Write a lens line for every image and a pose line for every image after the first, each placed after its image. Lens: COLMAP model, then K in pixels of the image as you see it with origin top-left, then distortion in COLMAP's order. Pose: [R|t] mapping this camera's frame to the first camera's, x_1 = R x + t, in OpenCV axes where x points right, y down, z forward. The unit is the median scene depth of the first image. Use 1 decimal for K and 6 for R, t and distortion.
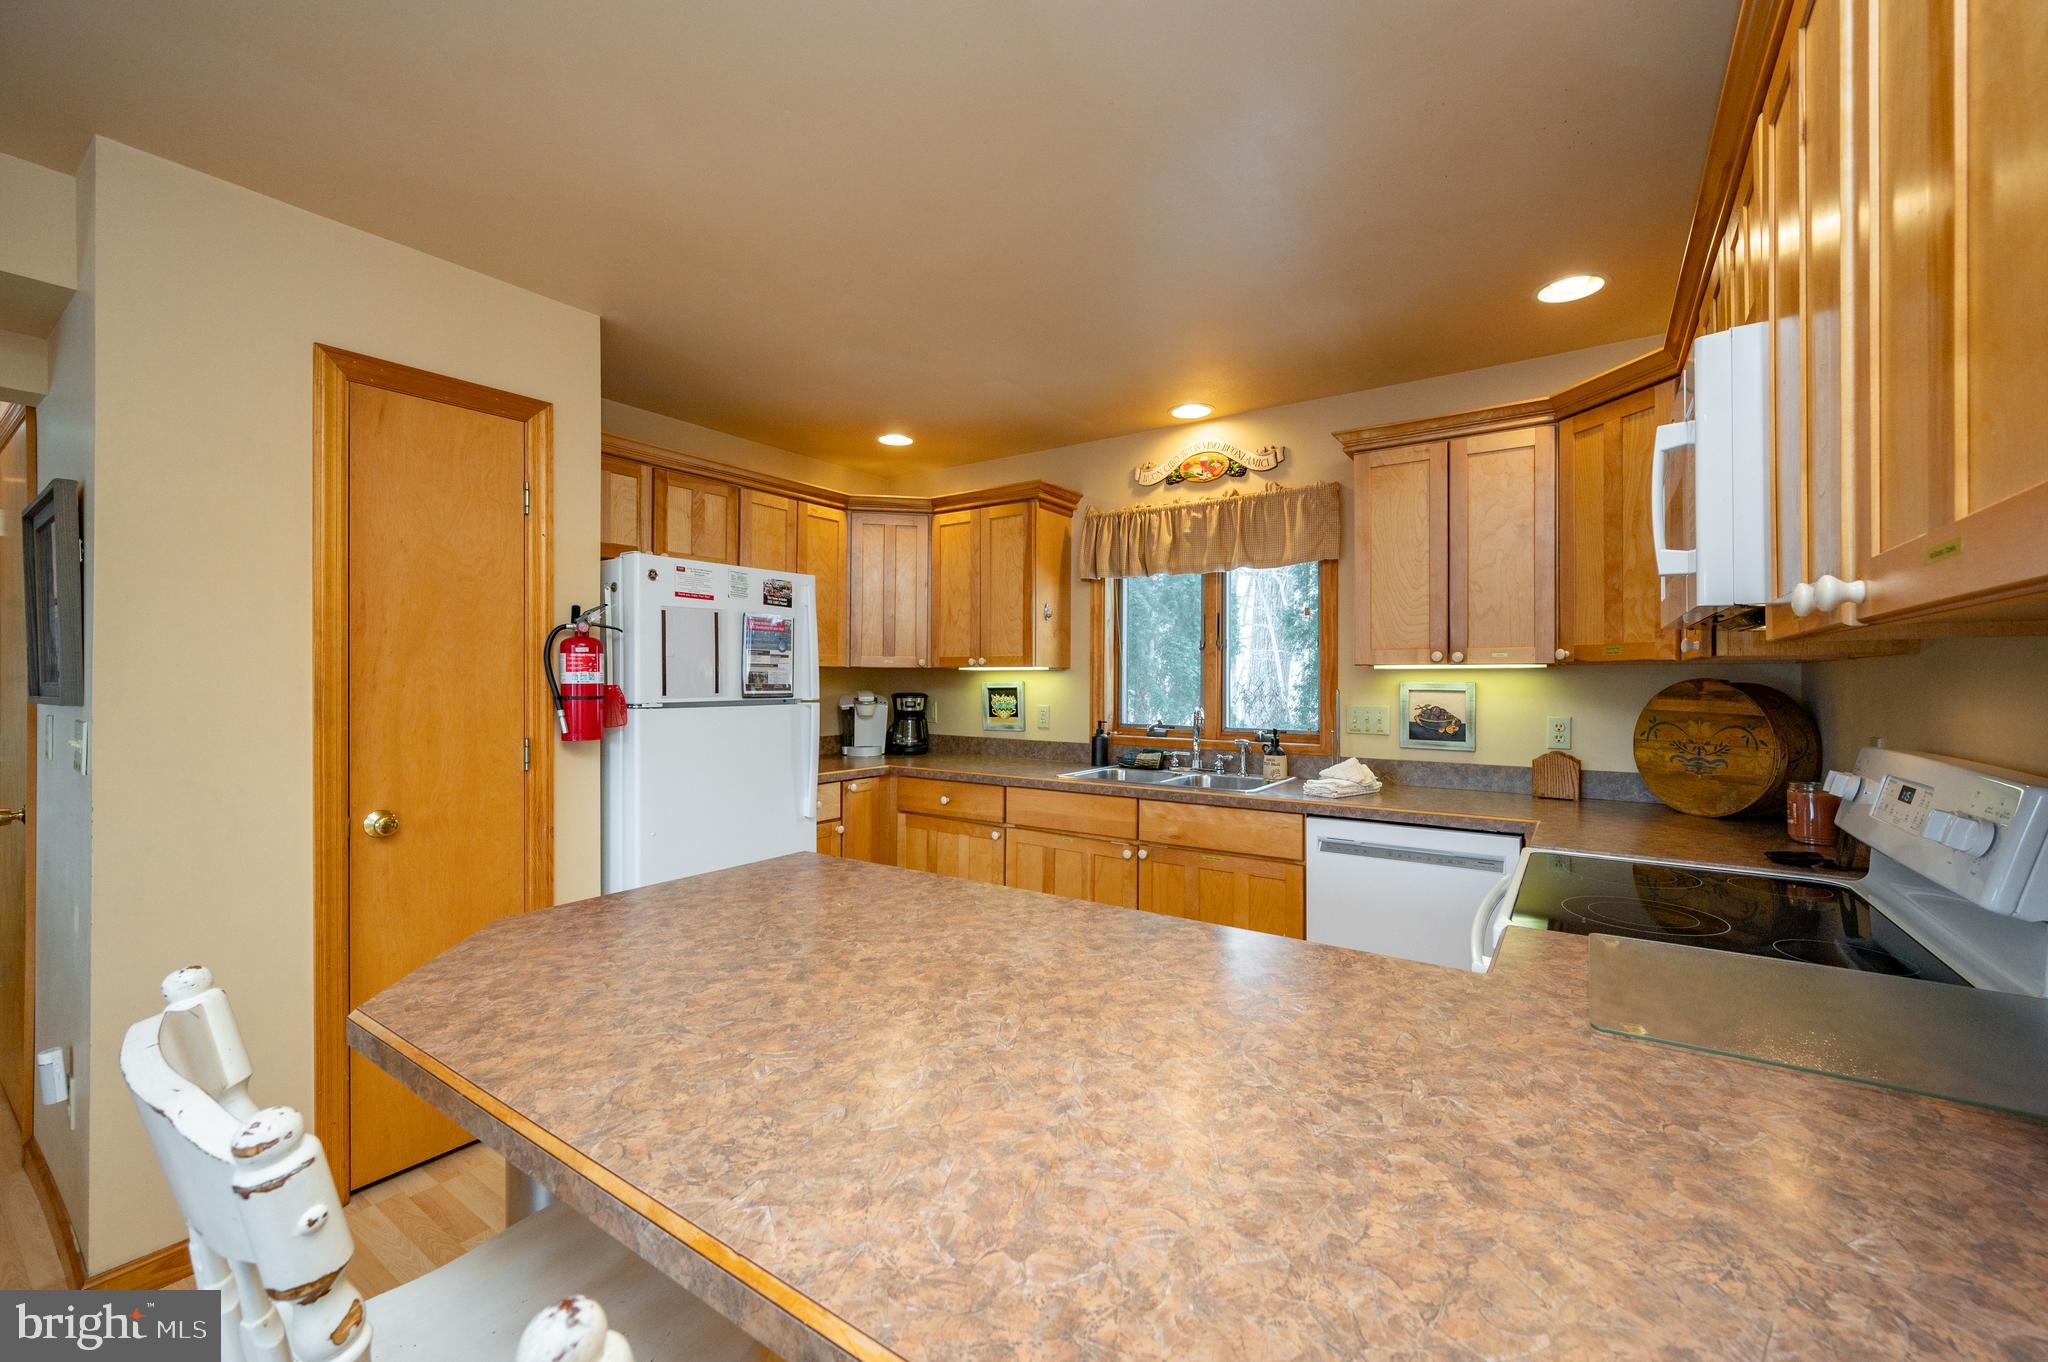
lens RADIAL K [[815.9, 0, 996.0], [0, 815.9, 678.8], [0, 0, 1]] dist [-0.004115, 0.002178]
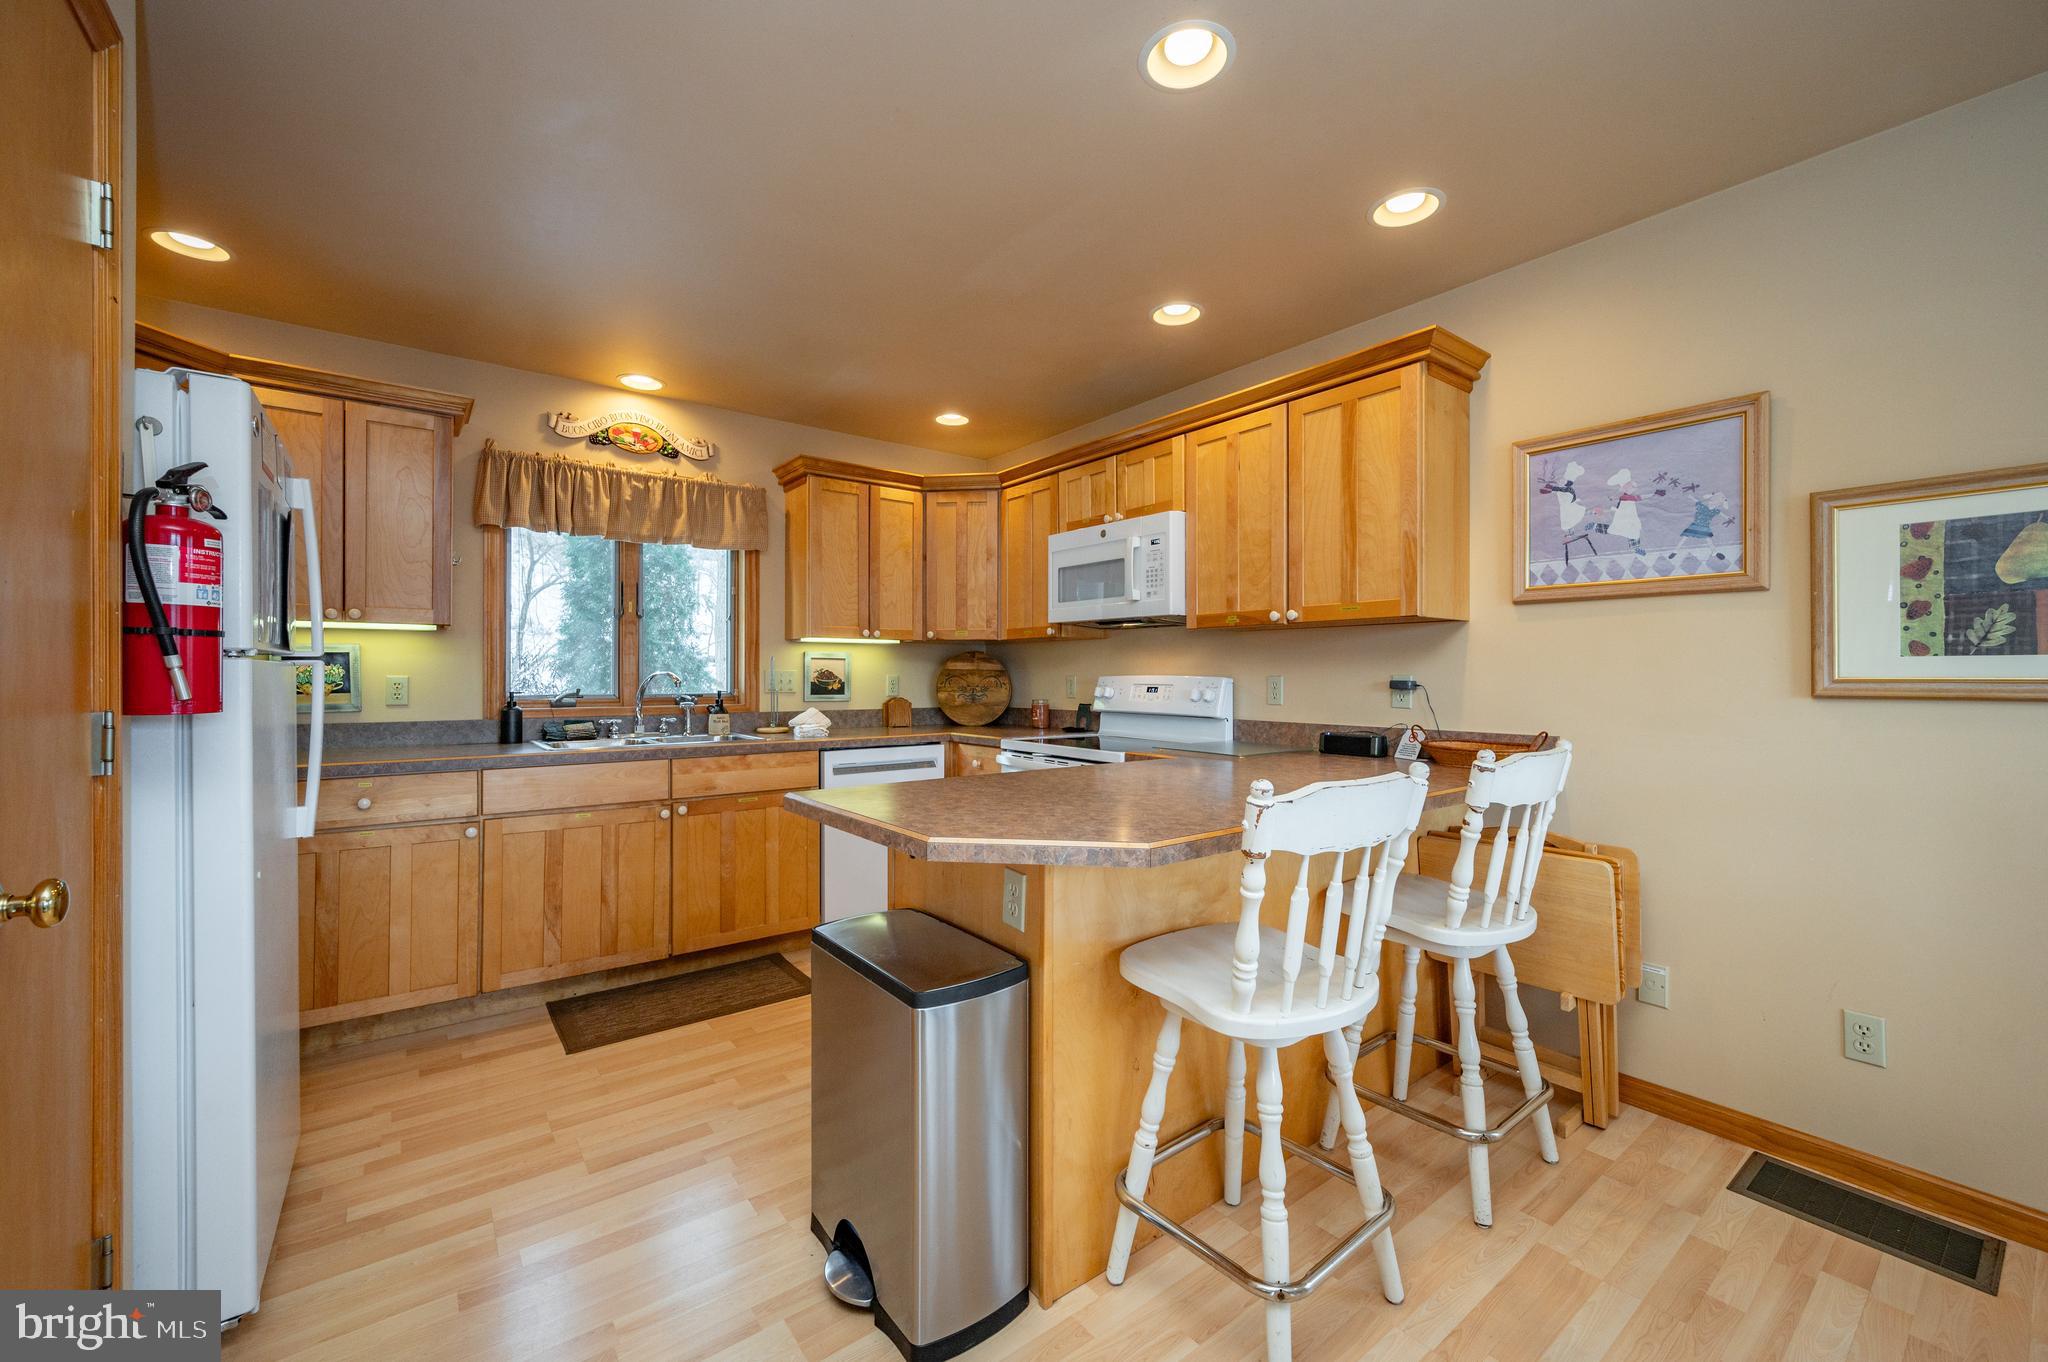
lens RADIAL K [[815.9, 0, 1047.5], [0, 815.9, 678.8], [0, 0, 1]] dist [-0.004115, 0.002178]
pose [[0.274222, -0.006183, 0.961646, -0.718978], [-0.001503, 0.999975, 0.006858, 0.040562], [-0.961665, -0.003326, 0.274206, 0.277956]]
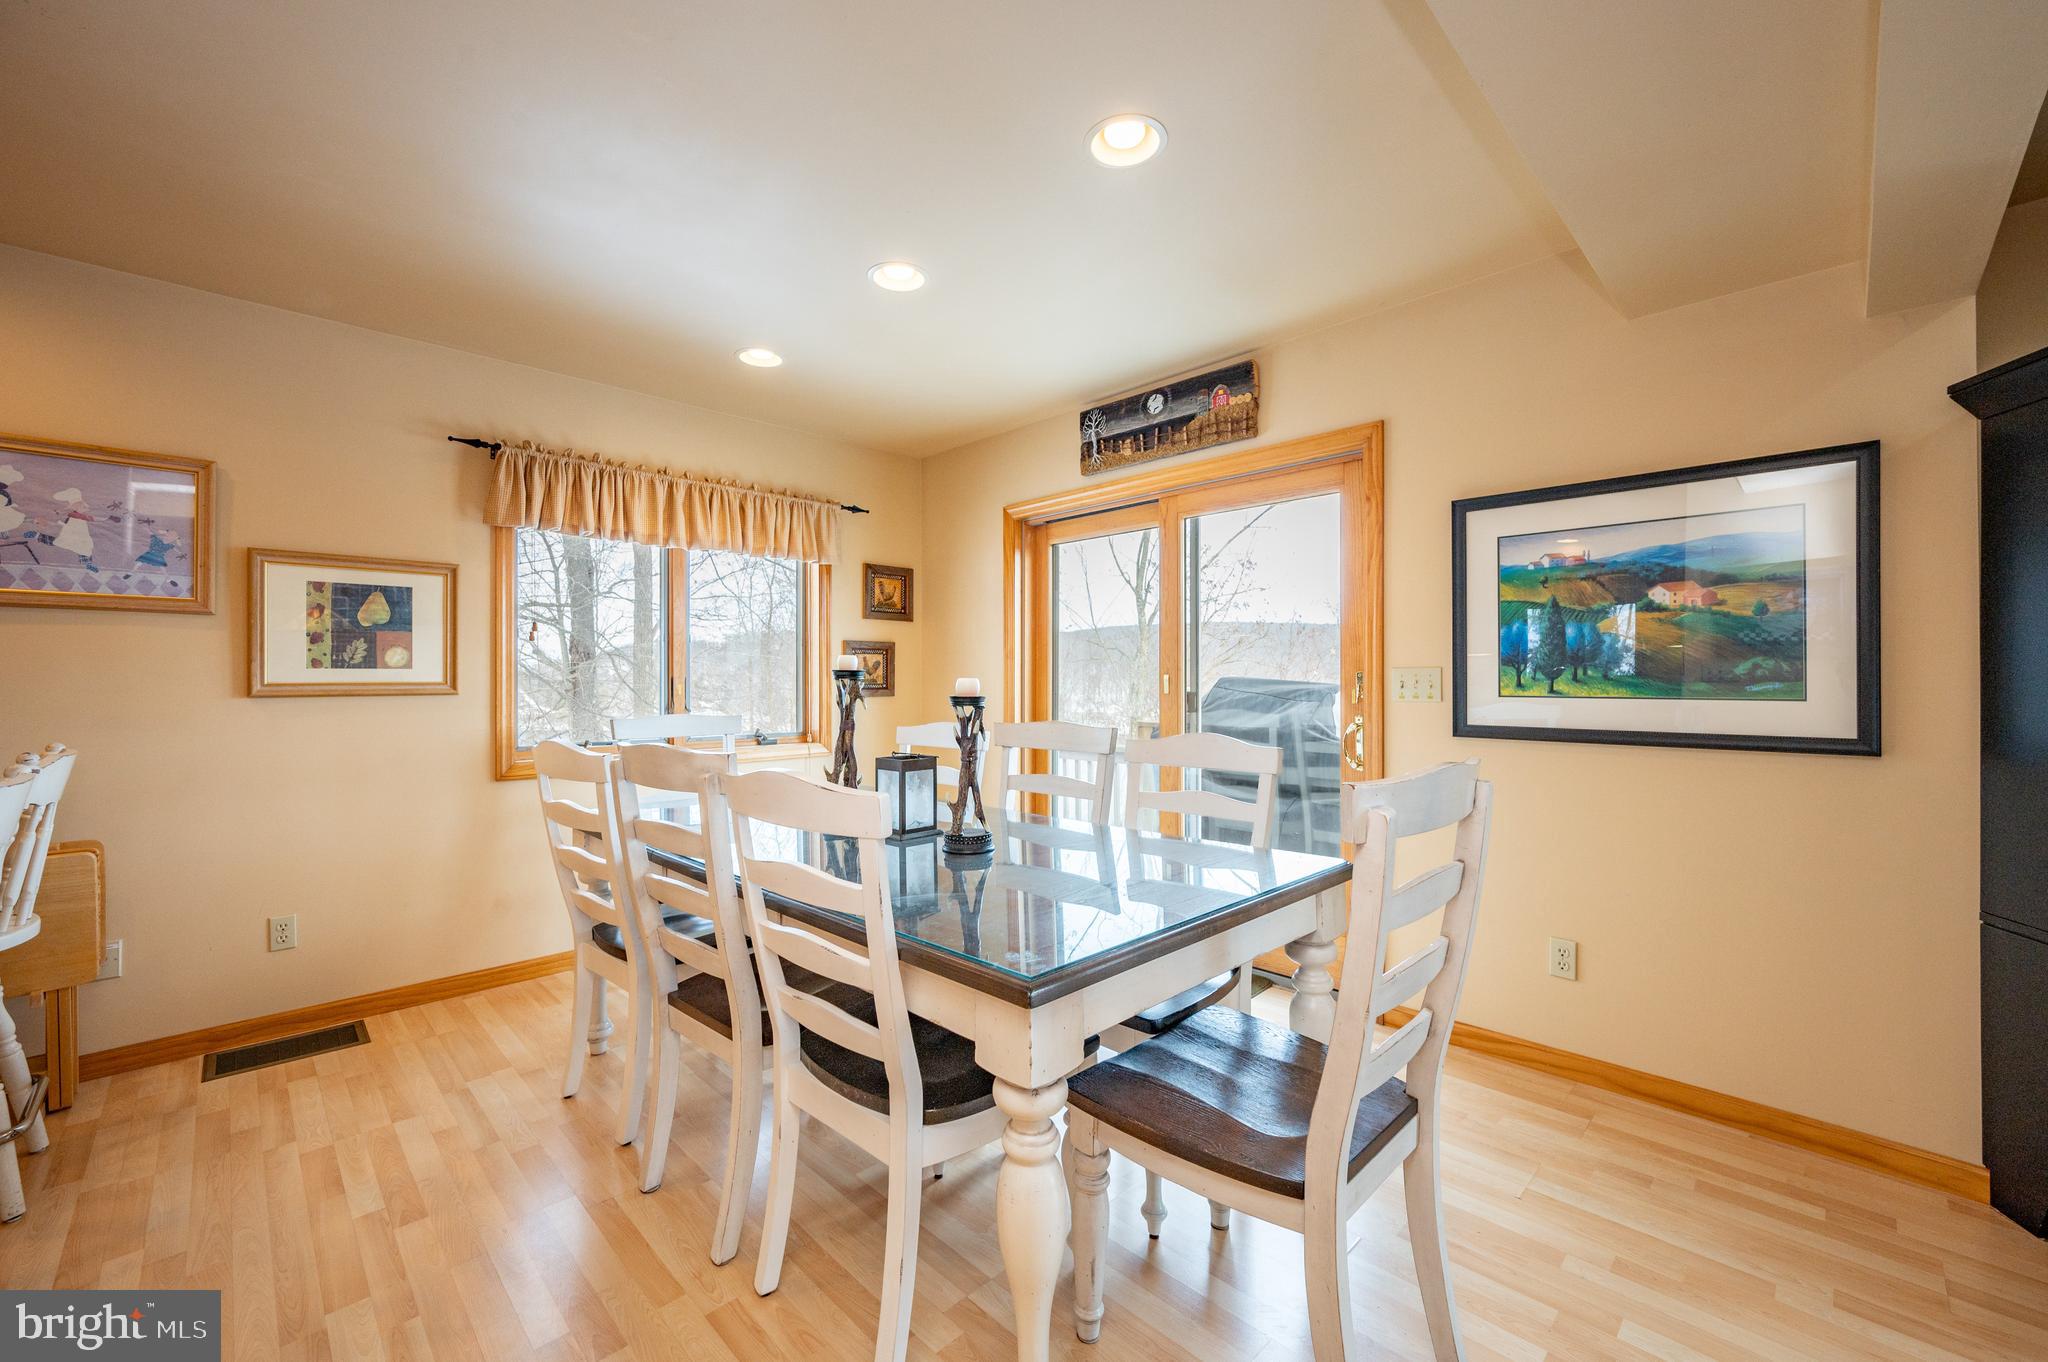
lens RADIAL K [[815.9, 0, 980.3], [0, 815.9, 672.6], [0, 0, 1]] dist [-0.004115, 0.002178]
pose [[-0.981993, 0.000231, 0.188919, -0.886194], [-0.001357, 0.999965, -0.008274, 0.038454], [-0.188914, -0.008381, -0.981958, 0.605944]]
